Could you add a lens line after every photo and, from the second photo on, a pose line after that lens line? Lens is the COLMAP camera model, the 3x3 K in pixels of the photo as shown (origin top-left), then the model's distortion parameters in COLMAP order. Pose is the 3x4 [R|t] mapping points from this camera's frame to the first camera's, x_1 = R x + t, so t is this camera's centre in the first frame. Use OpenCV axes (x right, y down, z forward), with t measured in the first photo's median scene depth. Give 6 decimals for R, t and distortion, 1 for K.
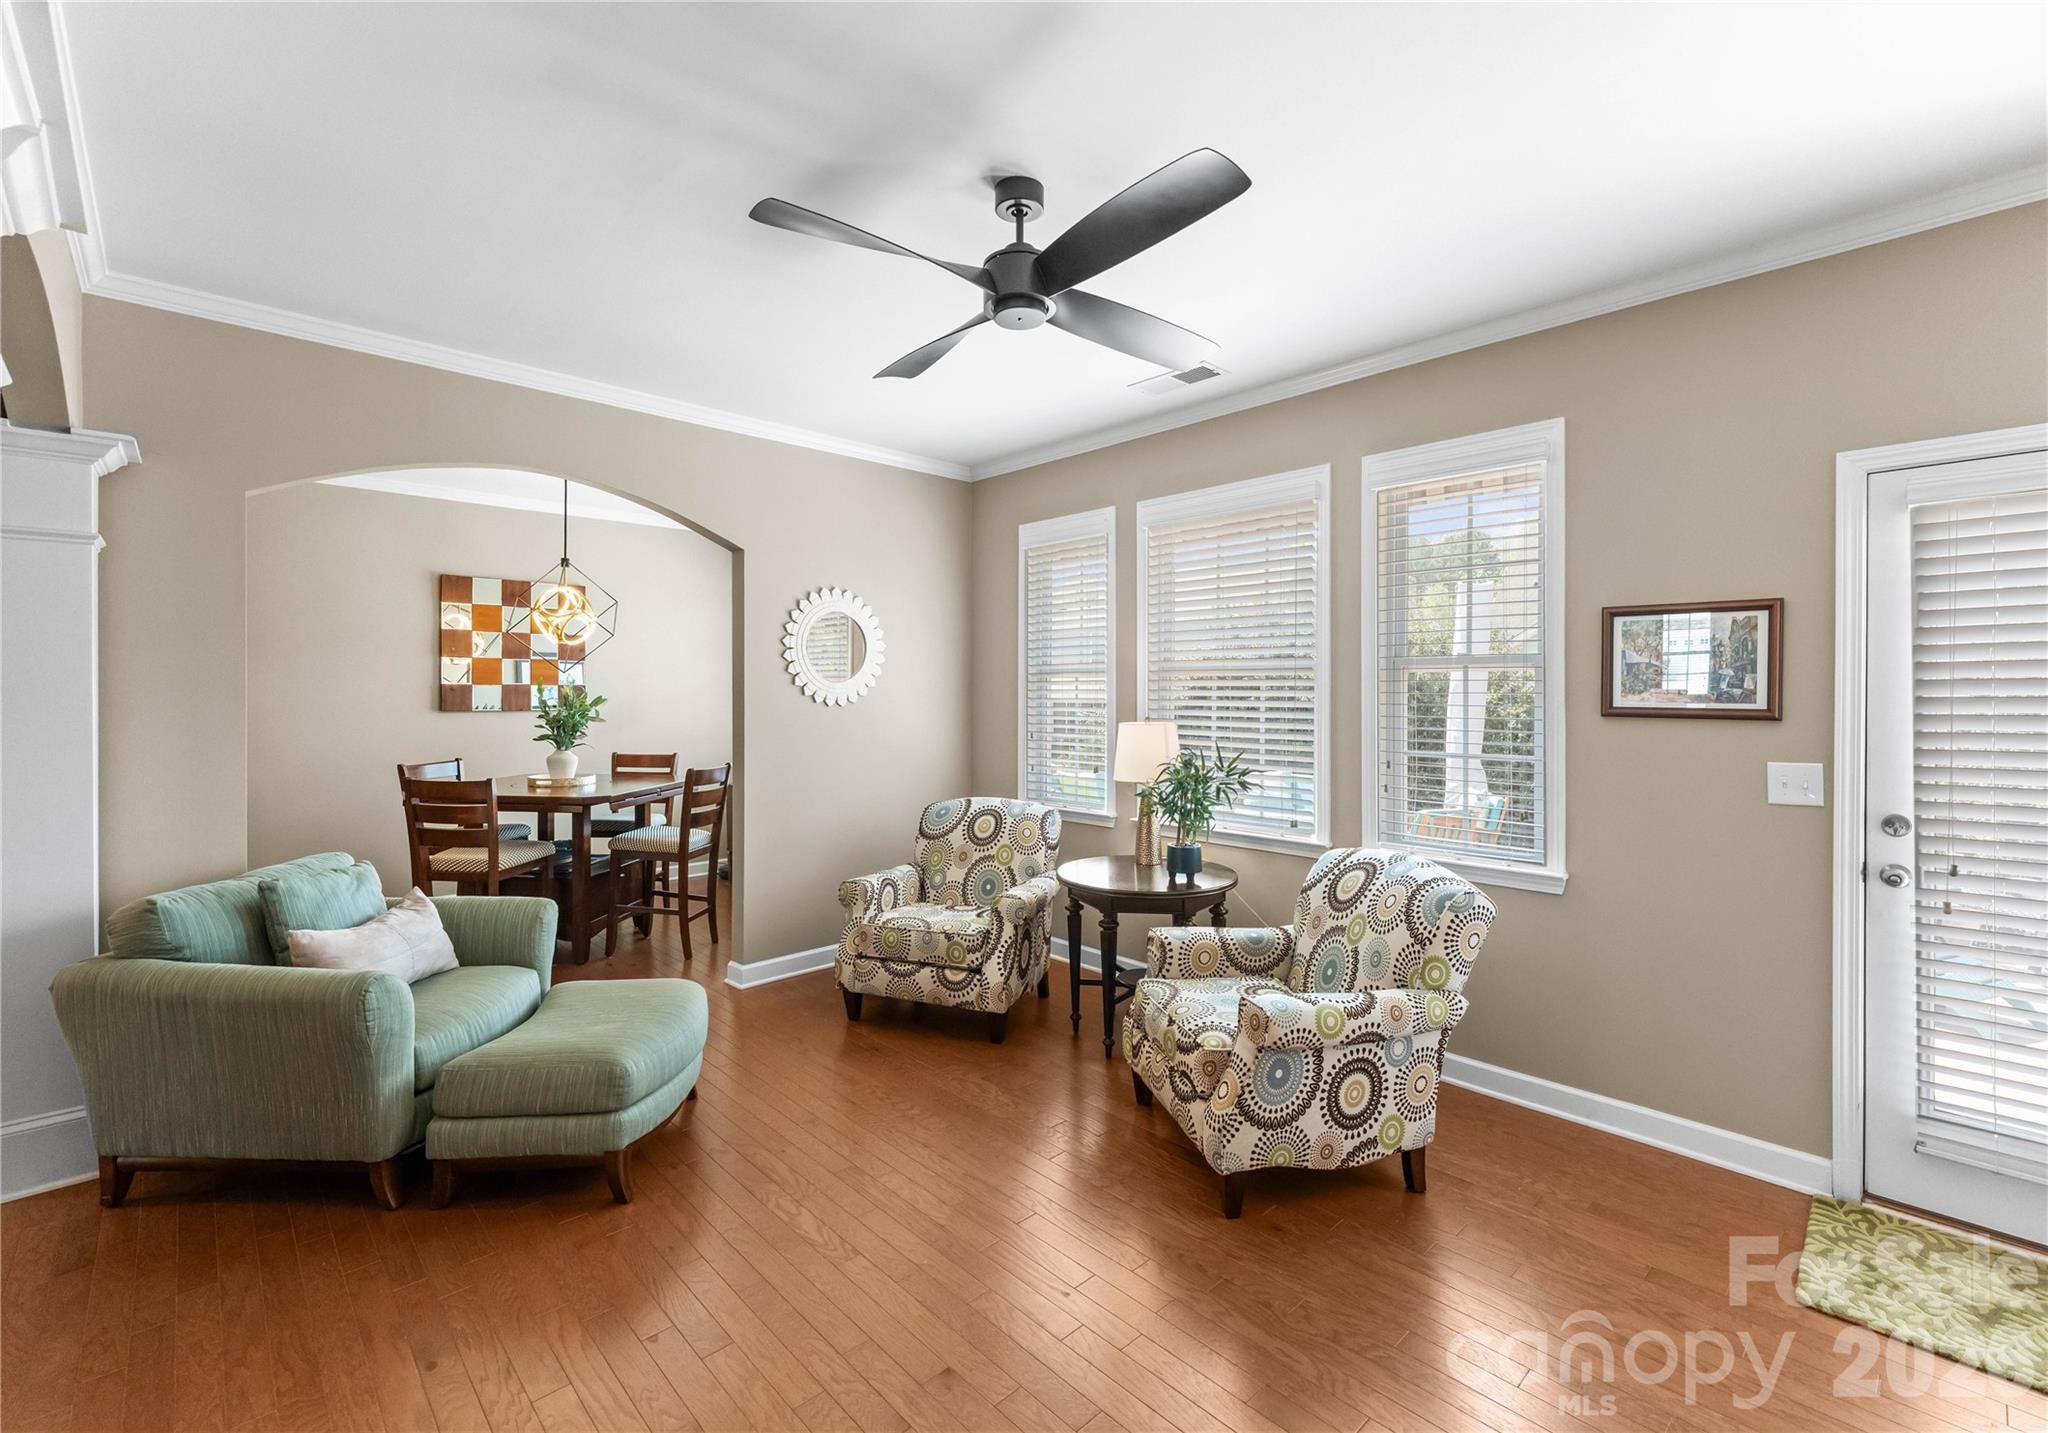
lens RADIAL K [[887.7, 0, 1016.2], [0, 887.7, 696.7], [0, 0, 1]] dist [-0.002437, -0.000685]
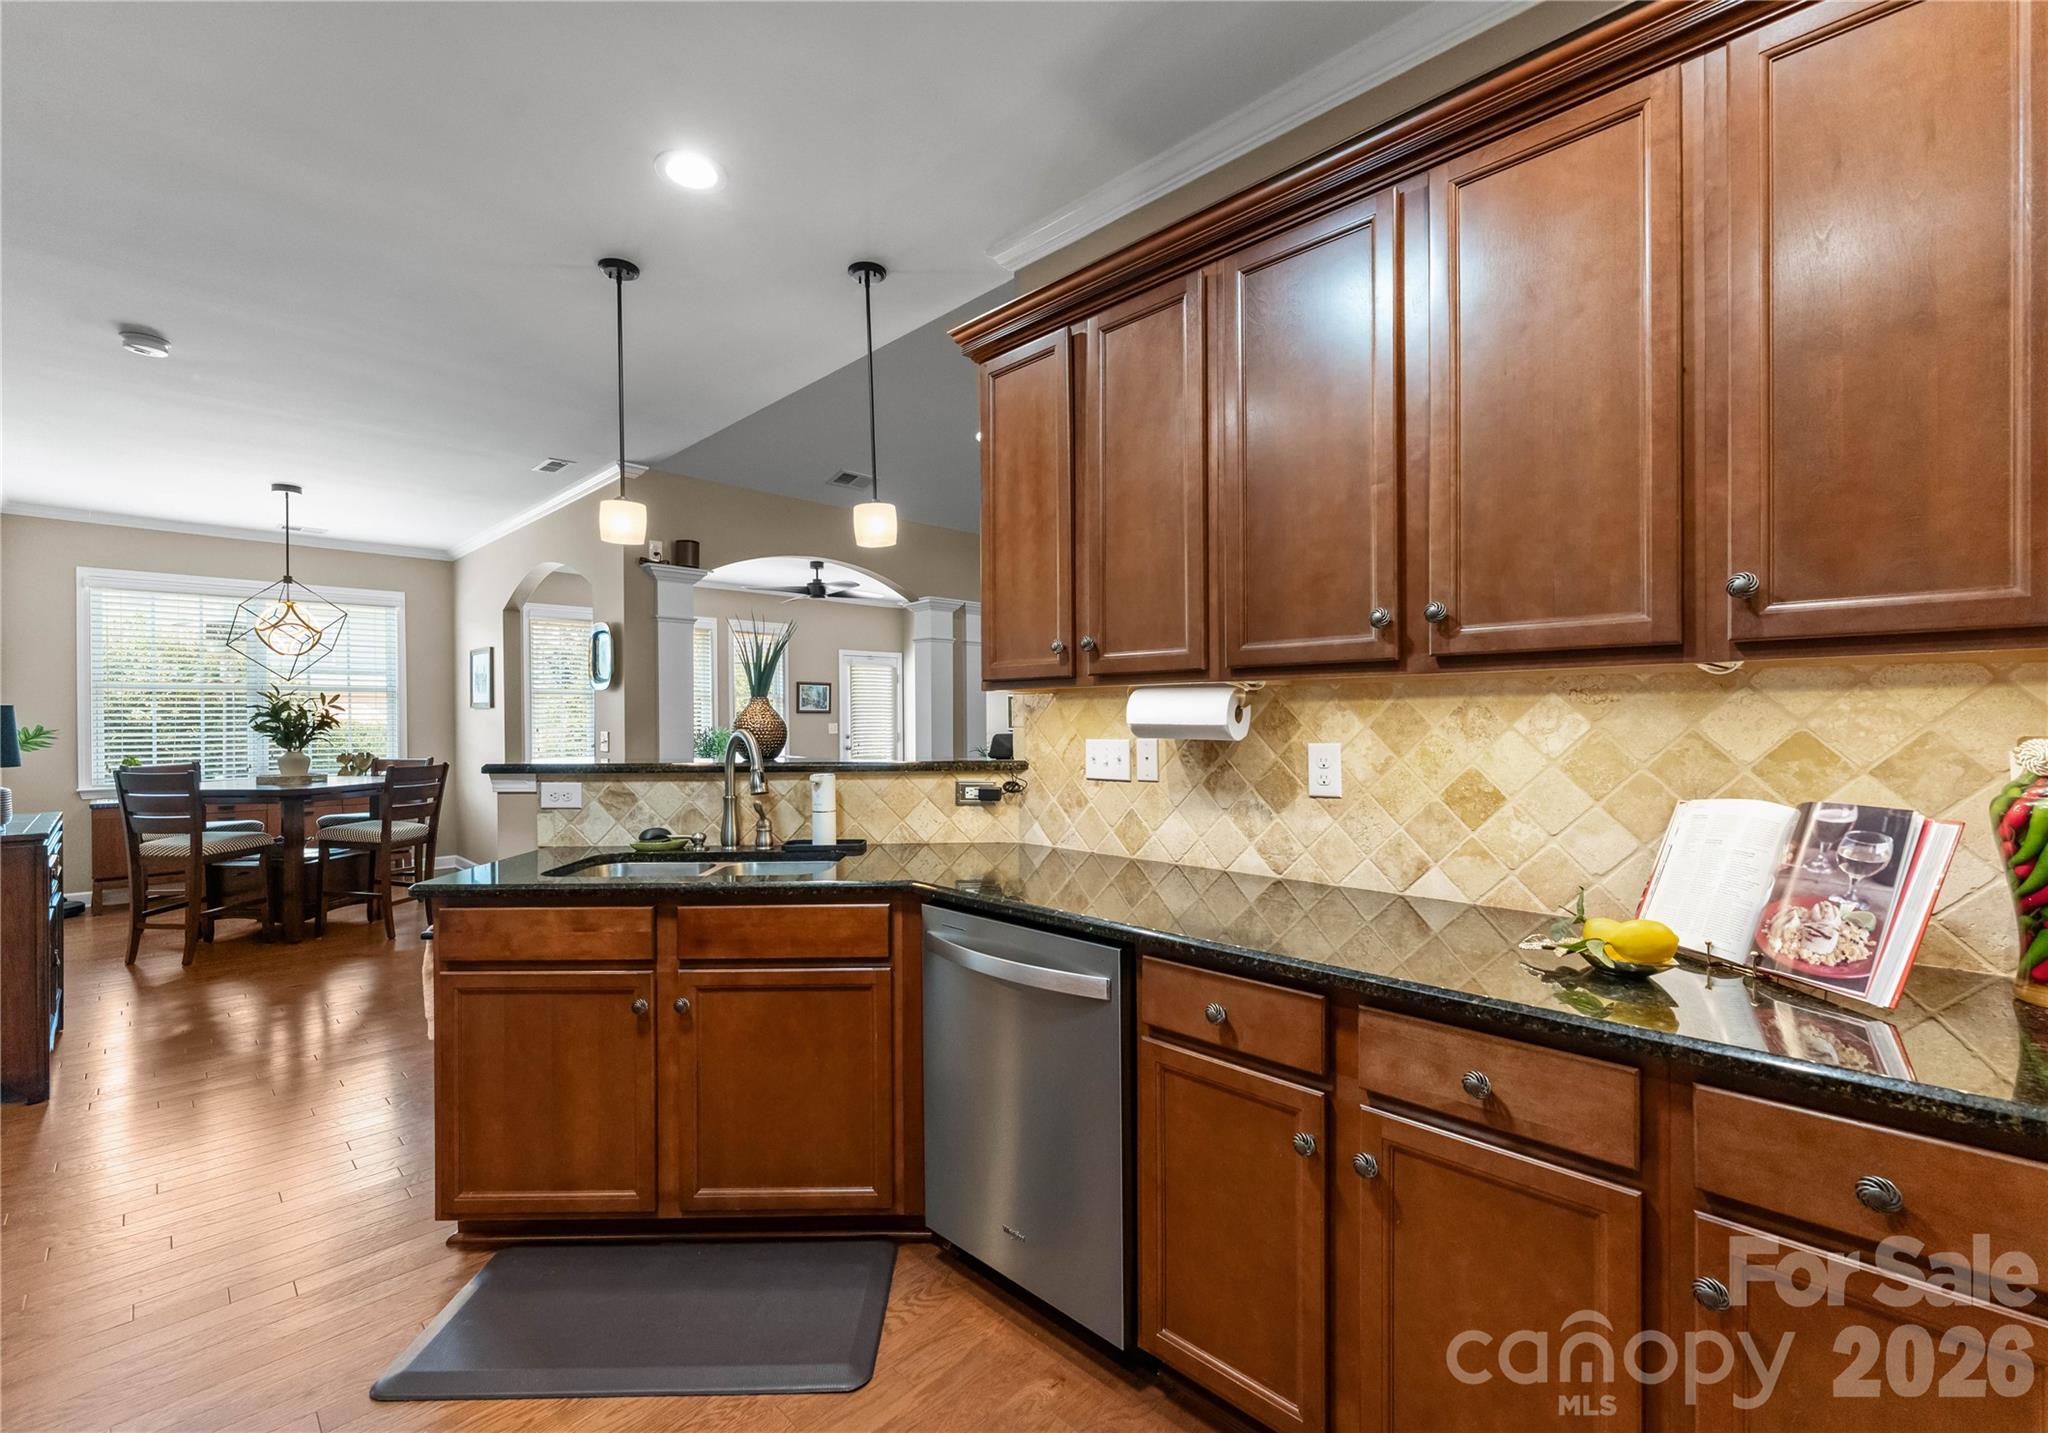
lens RADIAL K [[877.7, 0, 1016.8], [0, 877.7, 726.4], [0, 0, 1]] dist [0.001283, -0.000824]
pose [[-0.033682, -0.009829, 0.999384, -2.528807], [0.014105, 0.999847, 0.010309, 0.047055], [-0.999333, 0.014444, -0.033538, 0.232773]]
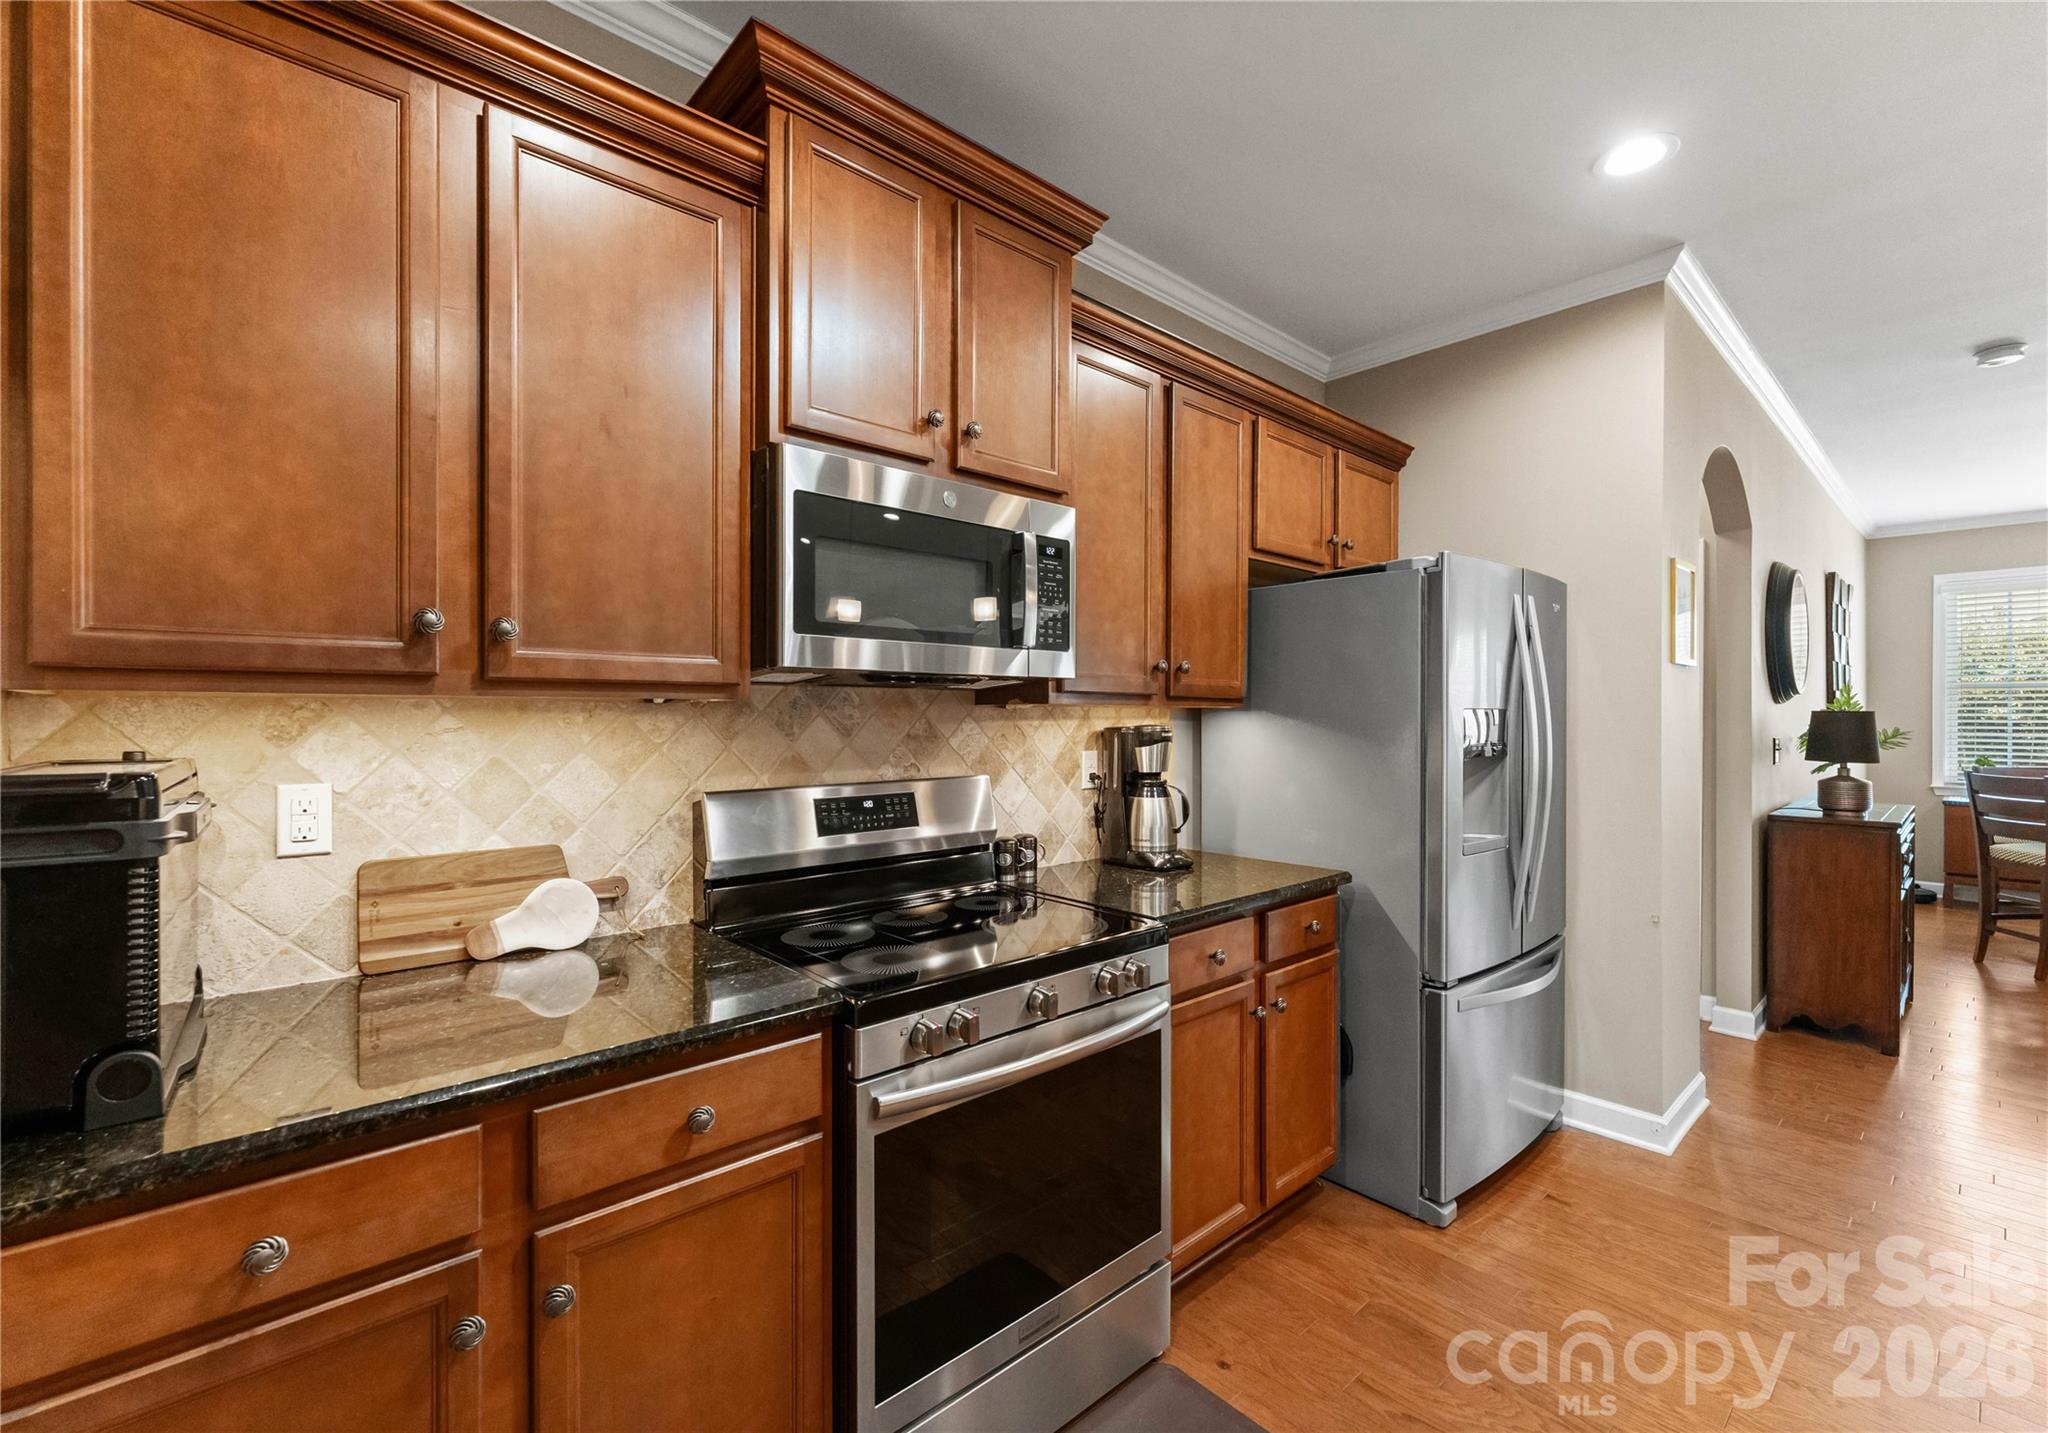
lens RADIAL K [[877.2, 0, 1024.6], [0, 877.2, 712.0], [0, 0, 1]] dist [0.003345, 0.000193]
pose [[0.999841, 0.001361, -0.017788, -2.605995], [-0.001583, 0.999921, -0.012431, 0.035648], [0.017770, 0.012458, 0.999764, 0.144769]]
